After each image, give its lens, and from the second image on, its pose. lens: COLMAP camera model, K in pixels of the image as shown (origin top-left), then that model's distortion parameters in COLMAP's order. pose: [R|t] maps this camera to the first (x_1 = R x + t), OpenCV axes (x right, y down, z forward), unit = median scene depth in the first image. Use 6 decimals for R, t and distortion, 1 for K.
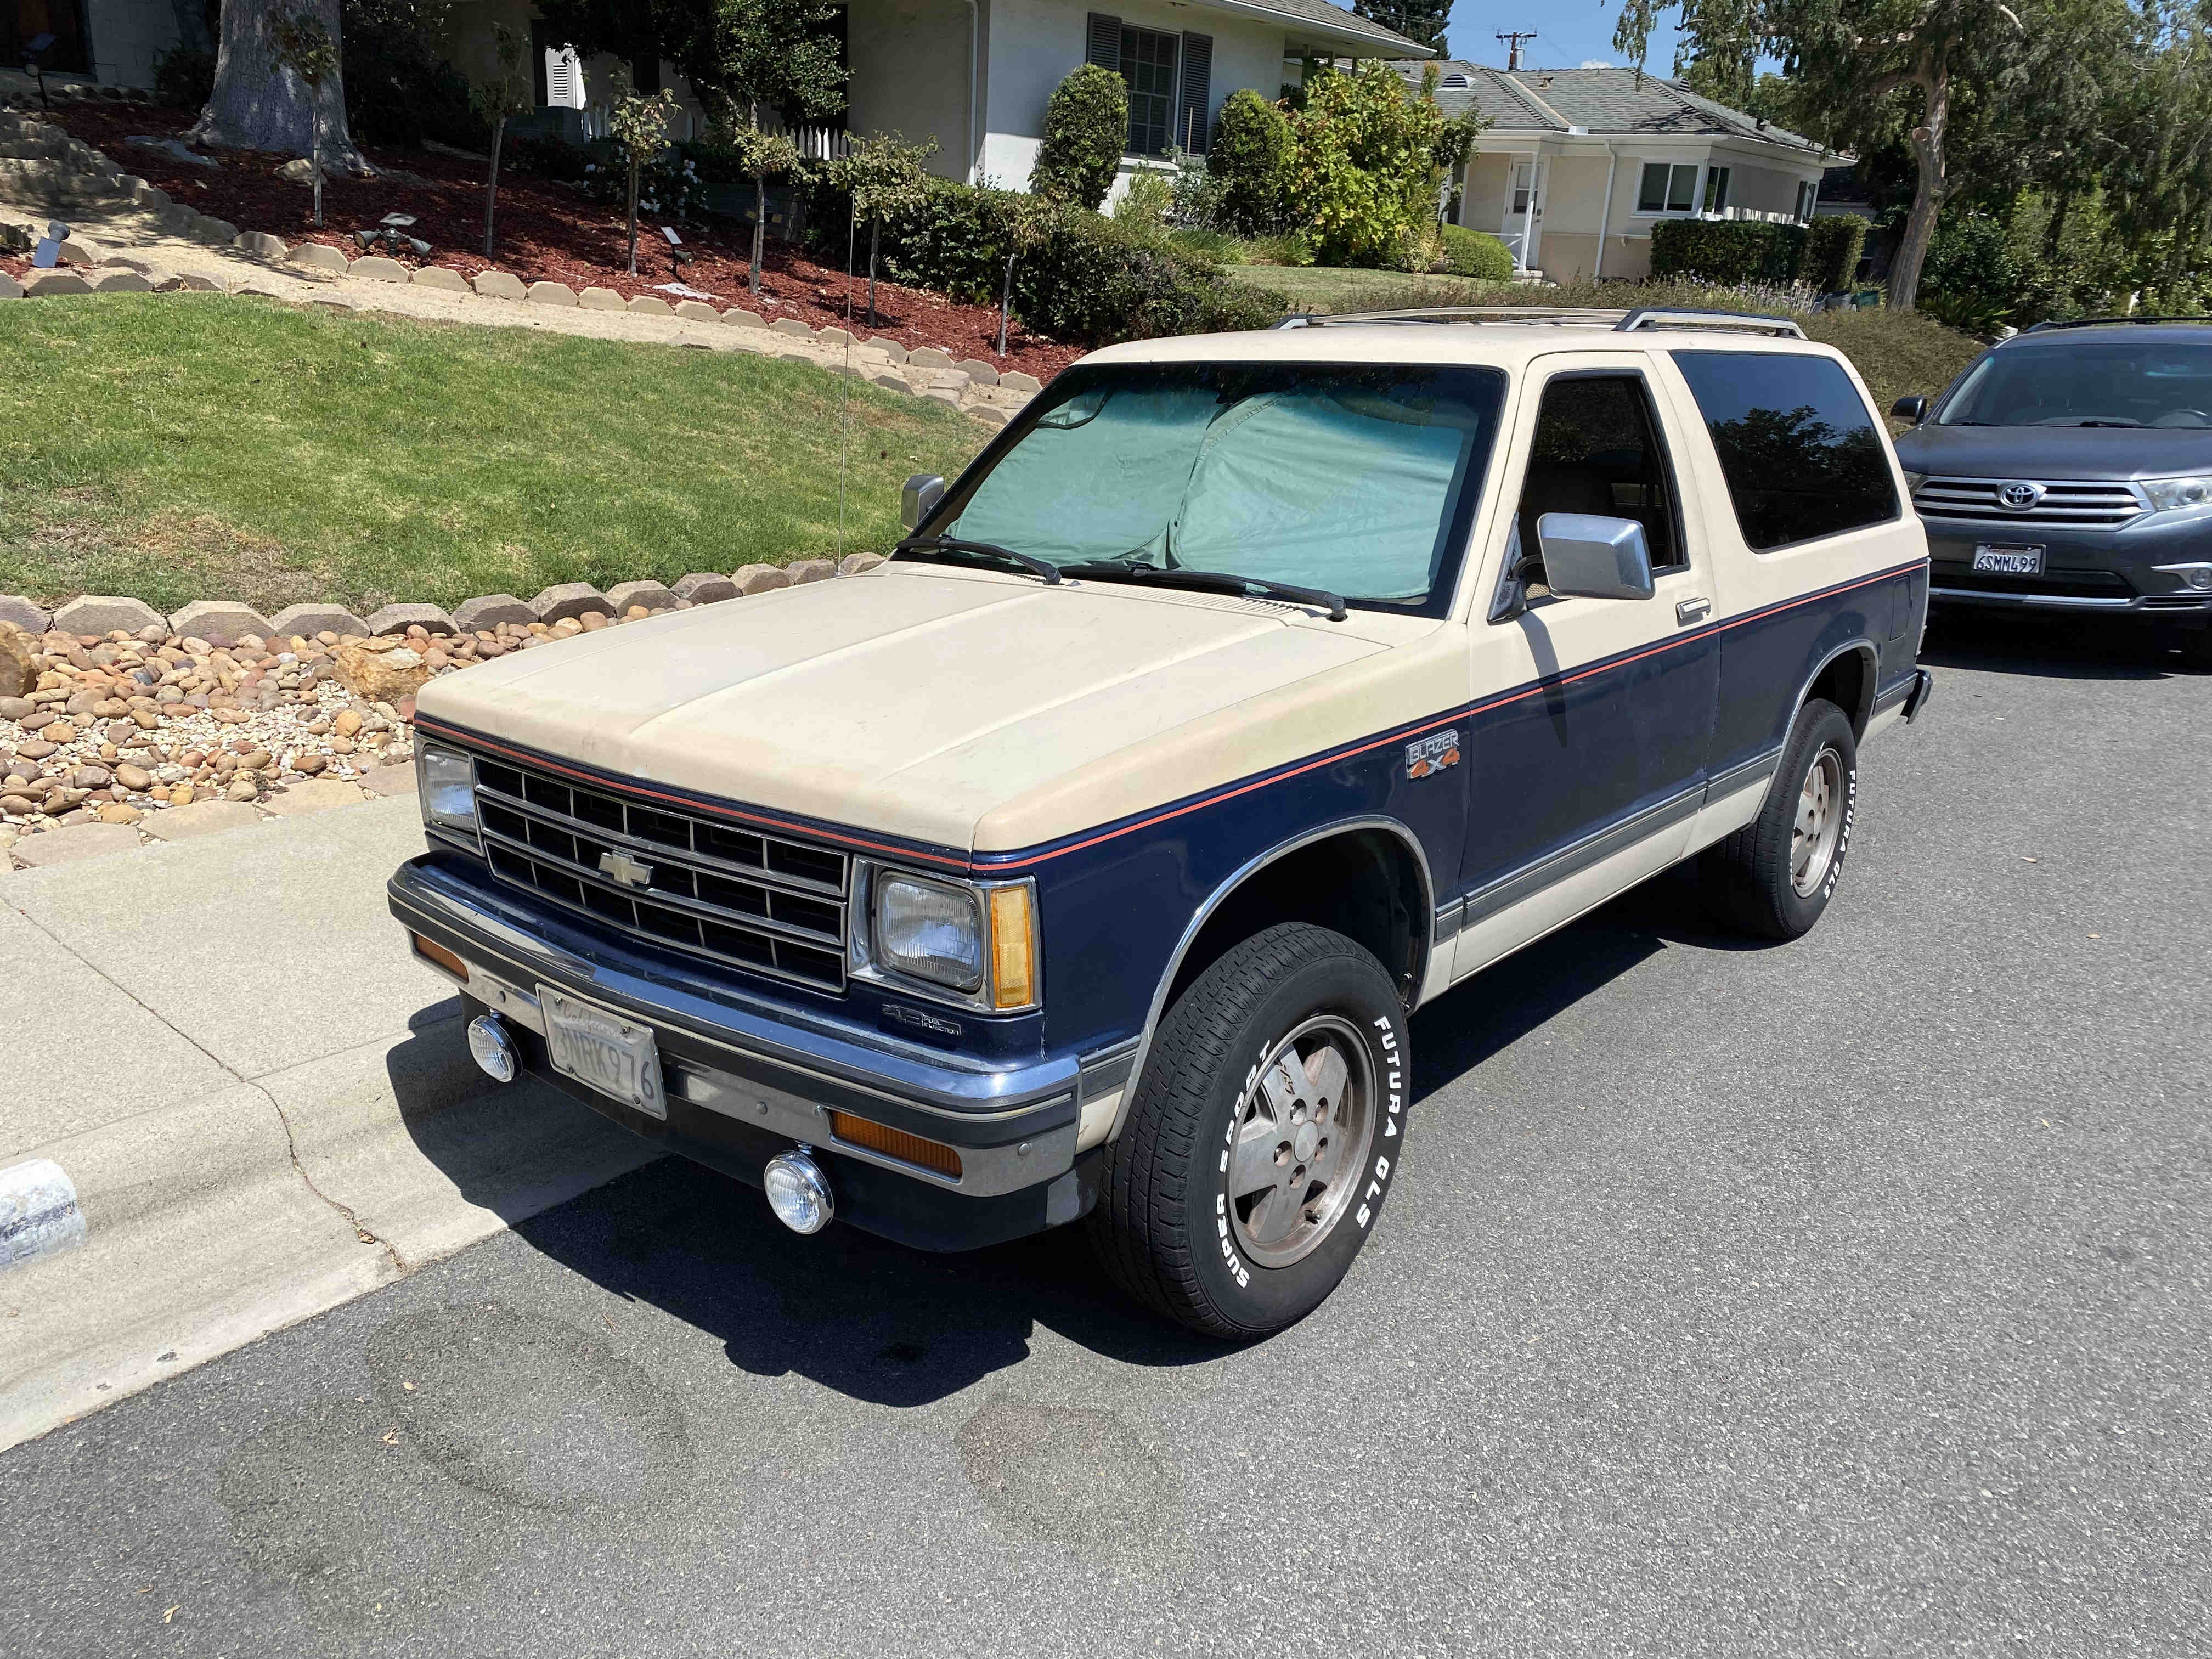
lens RADIAL K [[1685.5, 0, 1106.0], [0, 1685.5, 829.5], [0, 0, 1]] dist [0.003259, 0.000731]
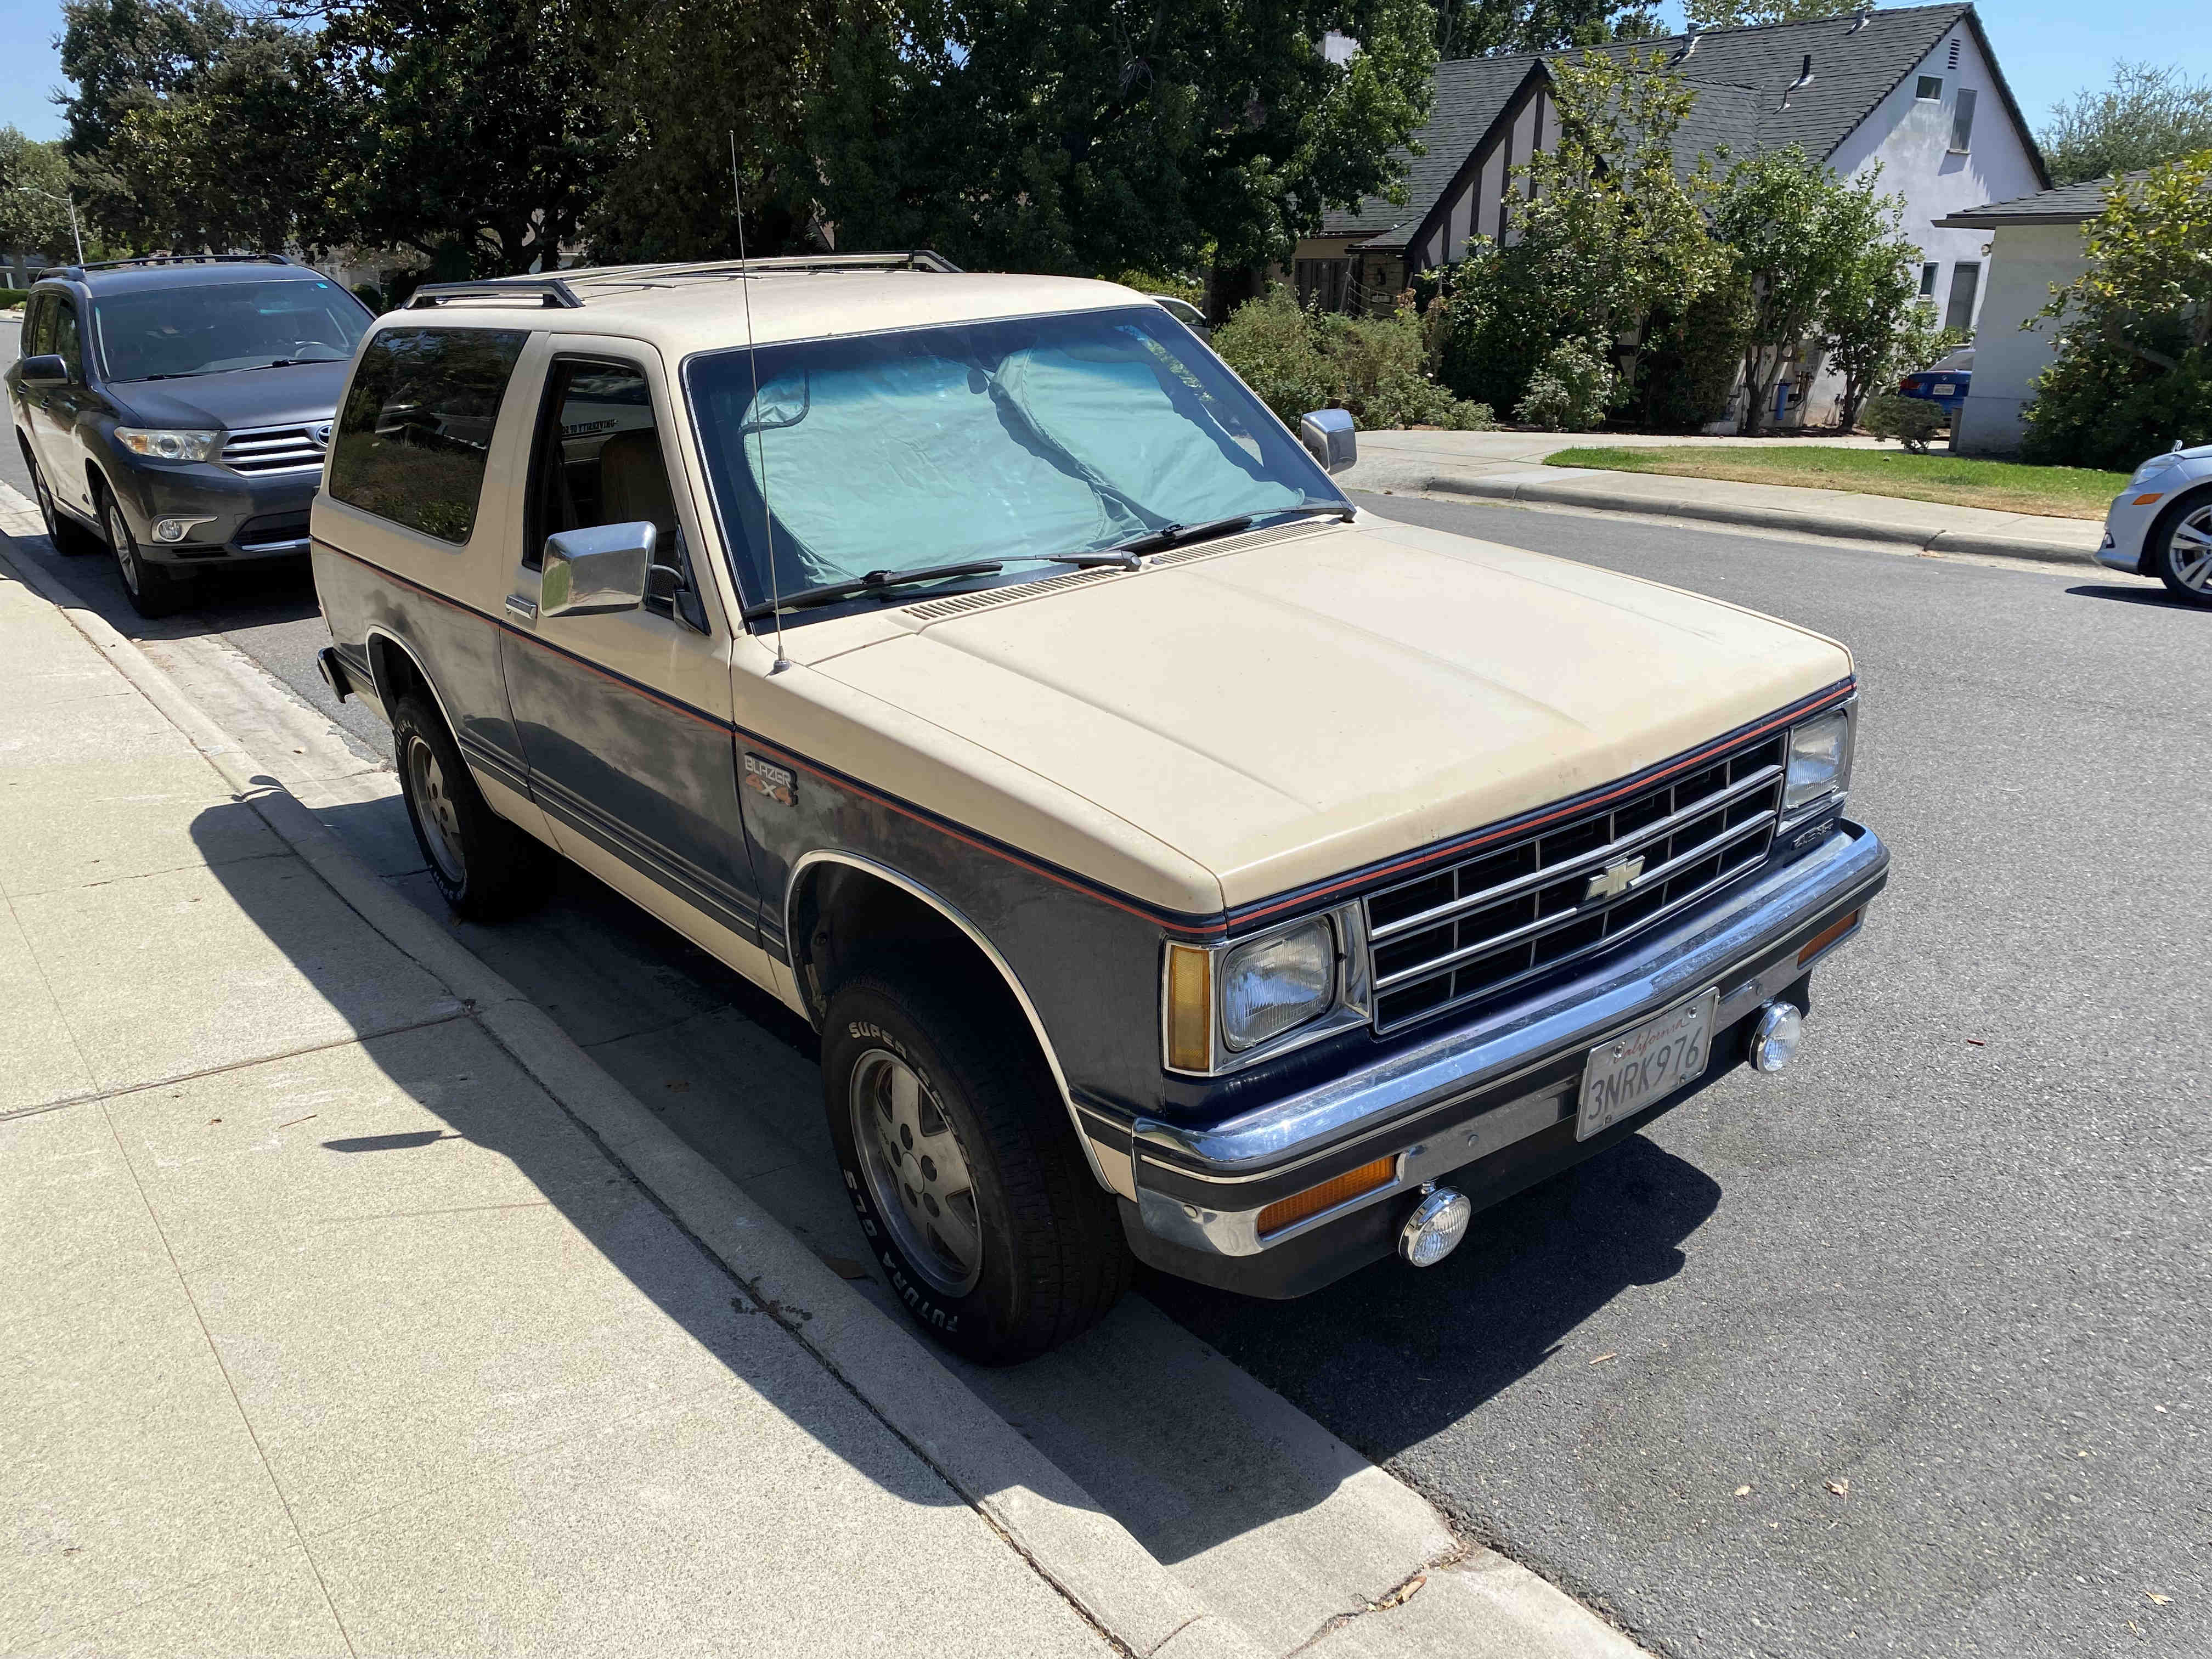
lens RADIAL K [[1685.5, 0, 1106.0], [0, 1685.5, 829.5], [0, 0, 1]] dist [0.003259, 0.000731]
pose [[0.204241, -0.343847, 0.916545, -1.154702], [0.311557, 0.910429, 0.272125, -0.334404], [-0.928018, 0.229977, 0.293074, 0.942292]]
